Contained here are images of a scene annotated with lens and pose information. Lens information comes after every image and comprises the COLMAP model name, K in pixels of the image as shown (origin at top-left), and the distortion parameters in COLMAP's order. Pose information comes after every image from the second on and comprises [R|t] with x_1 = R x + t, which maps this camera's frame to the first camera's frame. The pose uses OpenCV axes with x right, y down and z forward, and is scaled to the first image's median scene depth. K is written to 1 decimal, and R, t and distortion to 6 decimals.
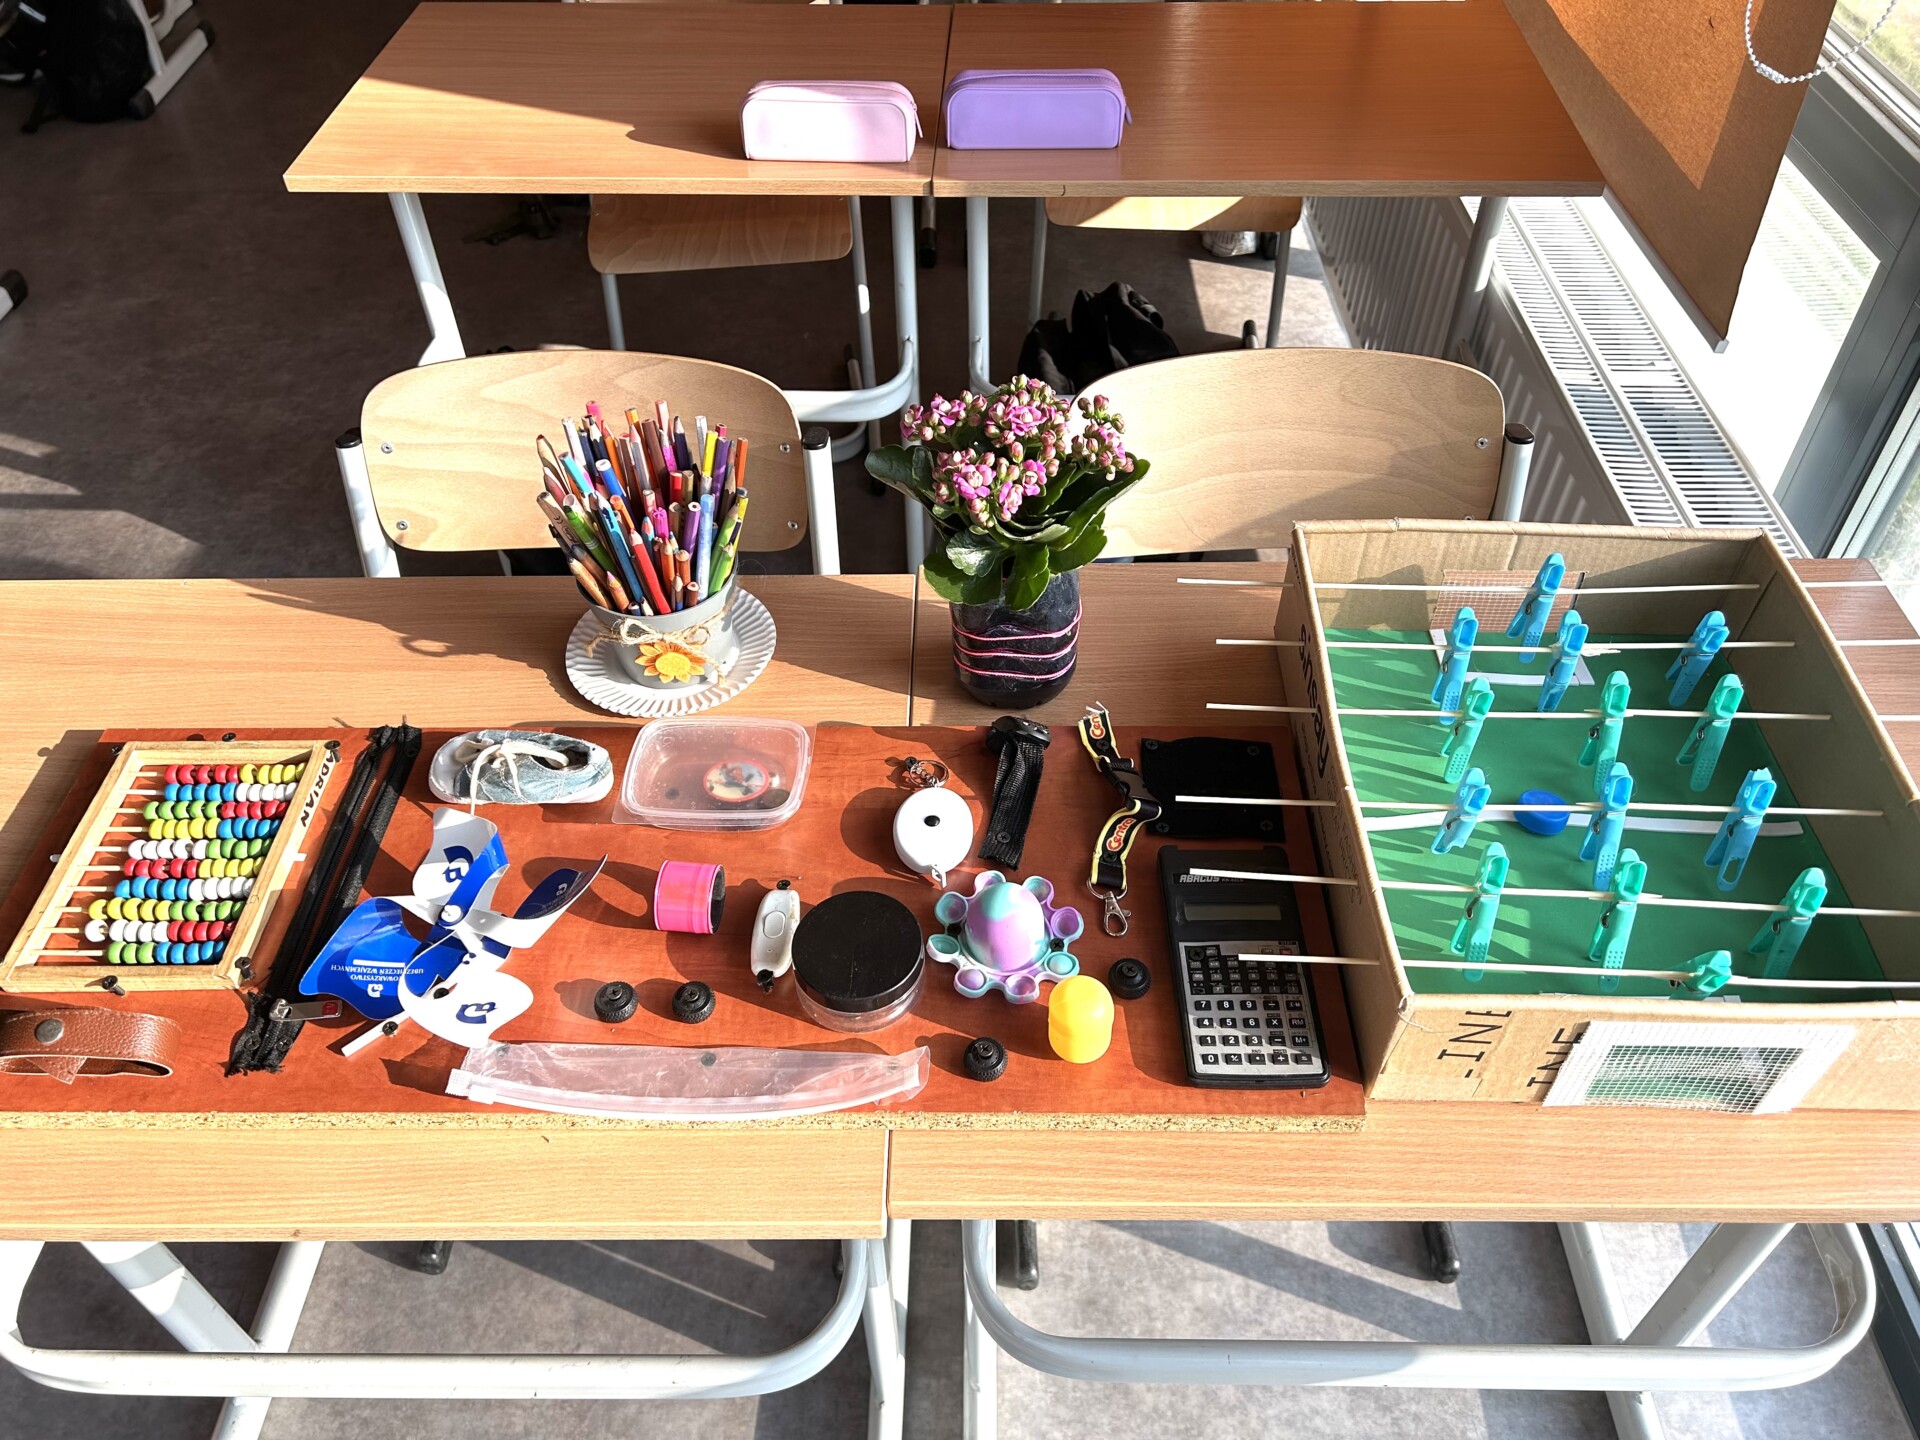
lens RADIAL K [[1461.2, 0, 966.7], [0, 1461.2, 724.1], [0, 0, 1]] dist [0.024194, -0.024965]
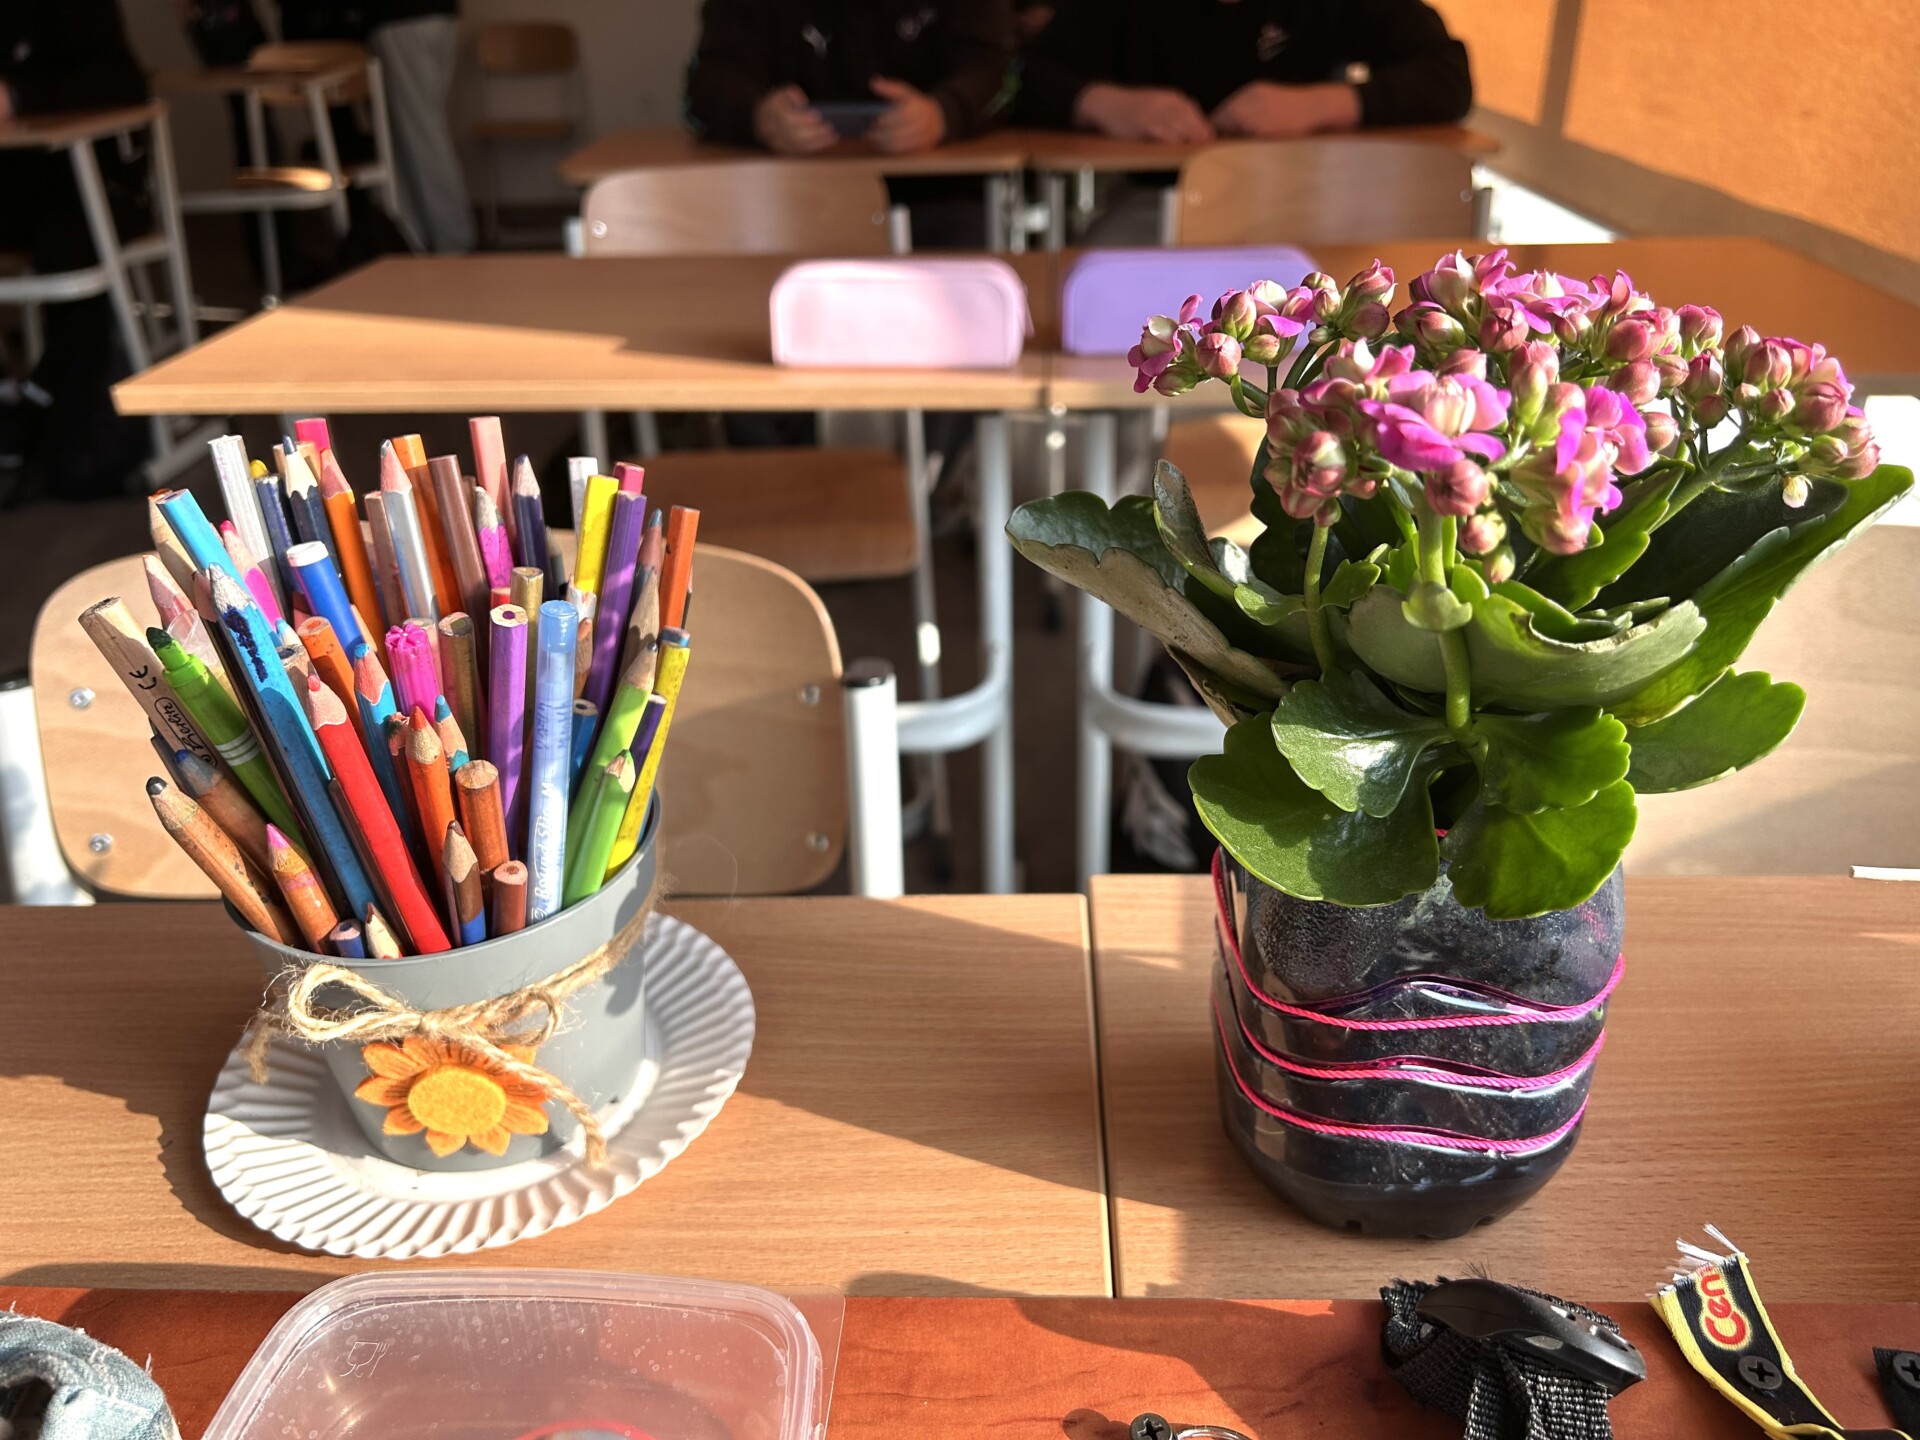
lens RADIAL K [[1461.2, 0, 996.4], [0, 1461.2, 719.9], [0, 0, 1]] dist [0.024194, -0.024965]
pose [[0.999967, 0.004762, -0.006633, -0.067558], [-0.006568, 0.951686, -0.307003, -0.021025], [0.004850, 0.307037, 0.951685, 0.649008]]
